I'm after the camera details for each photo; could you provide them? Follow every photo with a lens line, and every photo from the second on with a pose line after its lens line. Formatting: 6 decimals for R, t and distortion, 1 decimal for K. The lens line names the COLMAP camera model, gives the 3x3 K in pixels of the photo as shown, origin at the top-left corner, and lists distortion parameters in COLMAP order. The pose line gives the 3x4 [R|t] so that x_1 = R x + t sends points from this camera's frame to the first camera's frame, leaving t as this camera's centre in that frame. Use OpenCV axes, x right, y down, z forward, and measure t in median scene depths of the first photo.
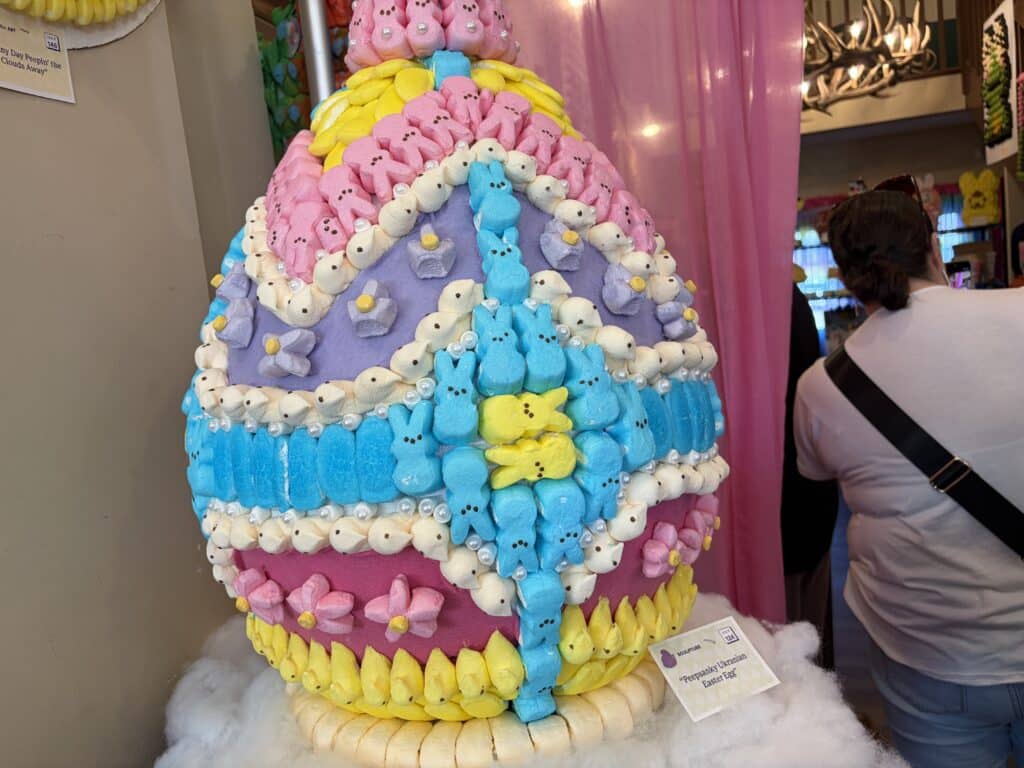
lens RADIAL K [[767.2, 0, 512.0], [0, 767.2, 384.0], [0, 0, 1]] dist [0.051472, -0.056129]
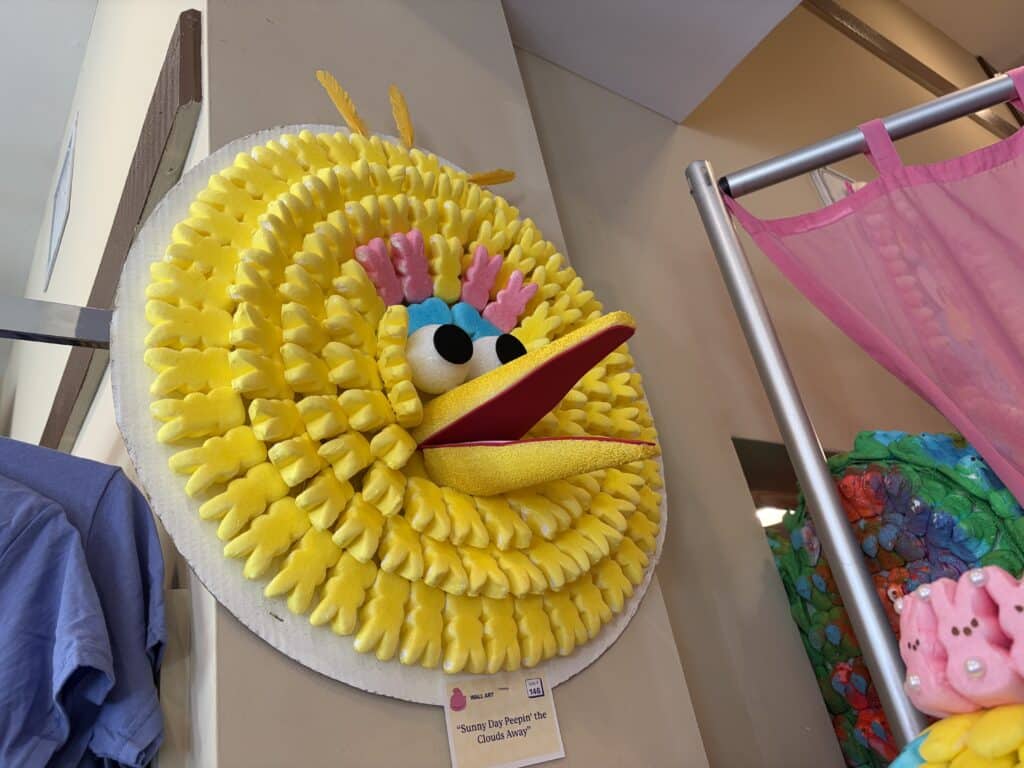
lens RADIAL K [[767.2, 0, 512.0], [0, 767.2, 384.0], [0, 0, 1]] dist [0.051472, -0.056129]
pose [[0.773473, -0.325084, -0.544115, -0.035628], [0.017232, 0.868924, -0.494646, -0.266047], [0.633596, 0.373219, 0.677690, 0.242883]]
